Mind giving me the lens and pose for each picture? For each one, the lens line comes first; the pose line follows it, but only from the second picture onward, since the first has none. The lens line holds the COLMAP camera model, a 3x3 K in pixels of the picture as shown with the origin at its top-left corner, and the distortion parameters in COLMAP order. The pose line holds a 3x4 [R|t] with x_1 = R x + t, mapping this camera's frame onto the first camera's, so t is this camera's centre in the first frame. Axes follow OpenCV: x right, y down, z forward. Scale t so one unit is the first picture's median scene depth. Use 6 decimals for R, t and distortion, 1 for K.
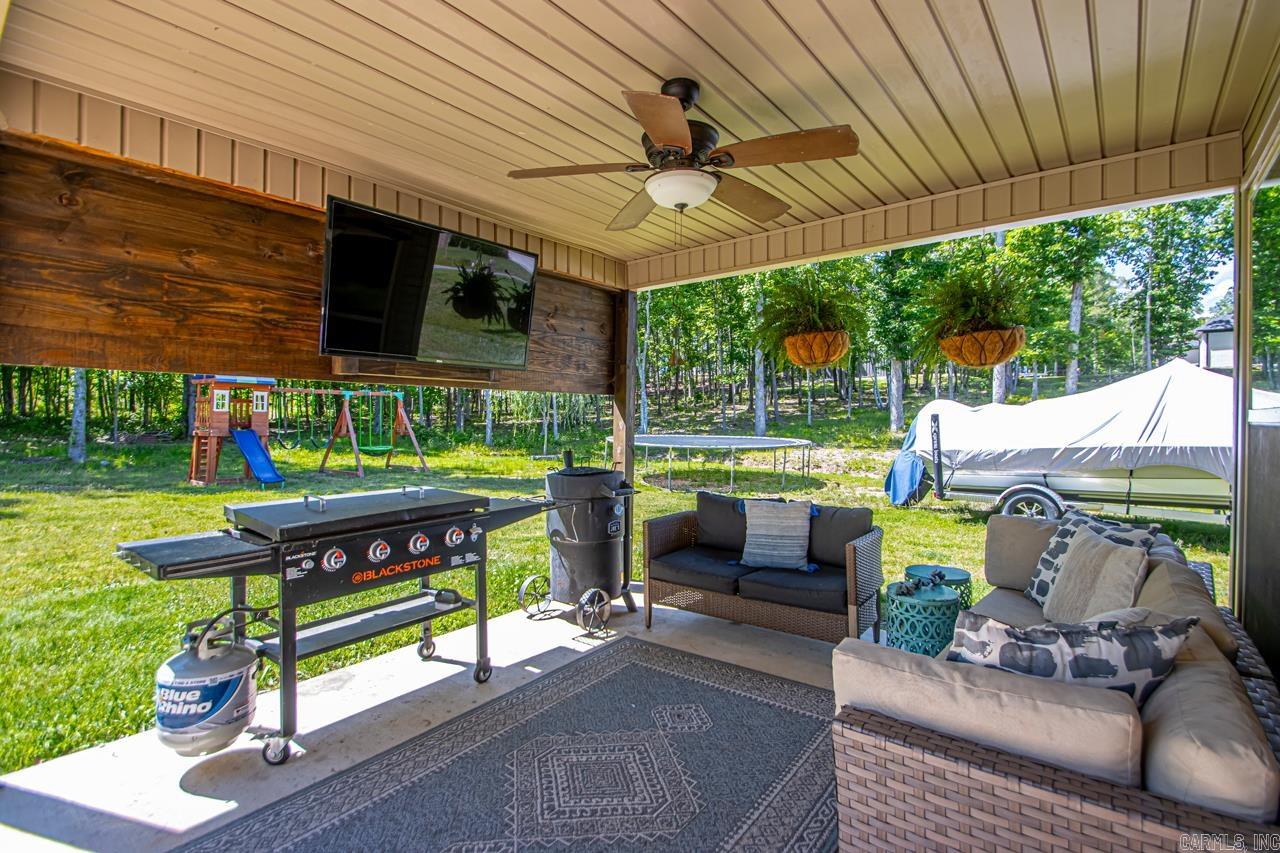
lens RADIAL K [[591.2, 0, 655.1], [0, 591.2, 425.1], [0, 0, 1]] dist [0.015338, -0.016372]
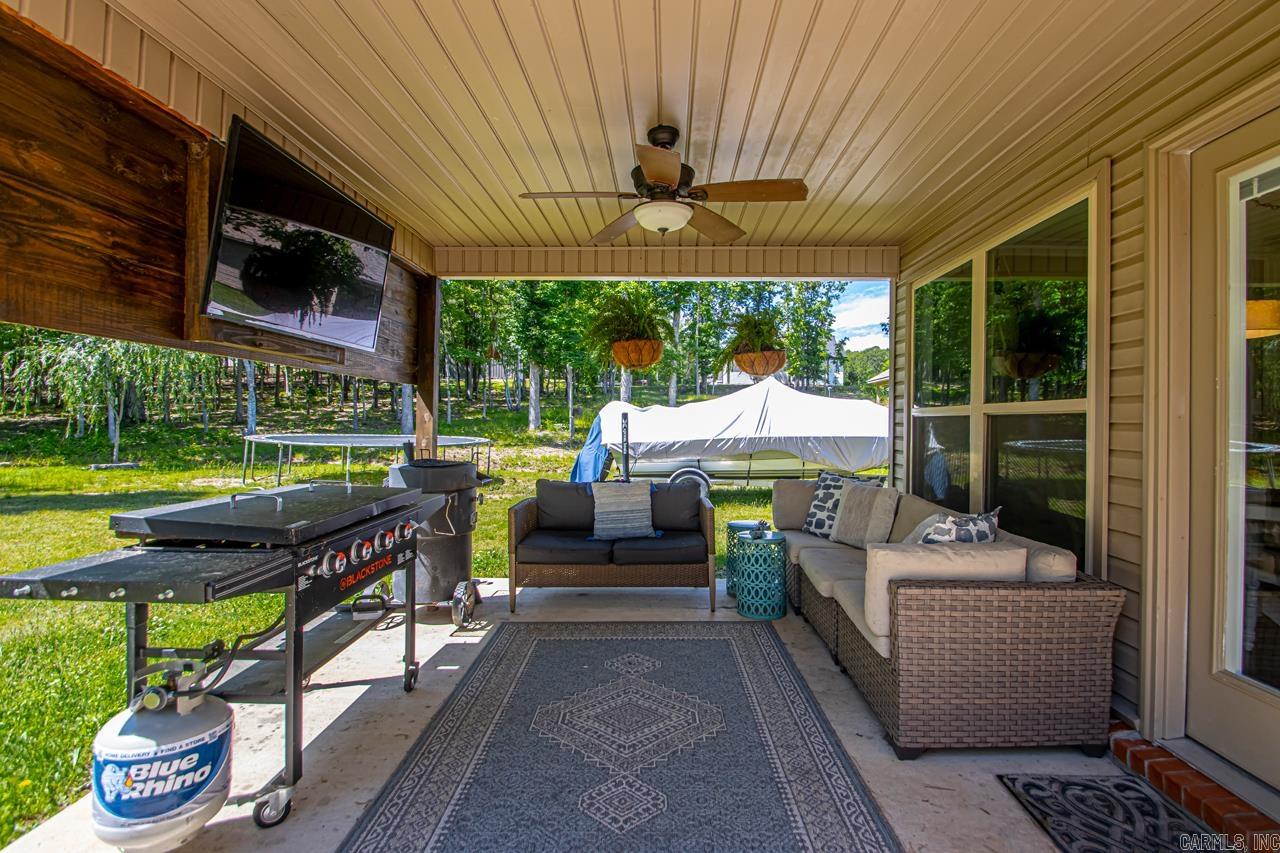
lens RADIAL K [[594.1, 0, 644.4], [0, 594.1, 422.2], [0, 0, 1]] dist [0.015837, -0.014310]
pose [[0.804552, 0.005690, 0.593855, -0.478555], [-0.001745, 0.999972, -0.007217, 0.020975], [-0.593880, 0.004770, 0.804539, 0.033040]]
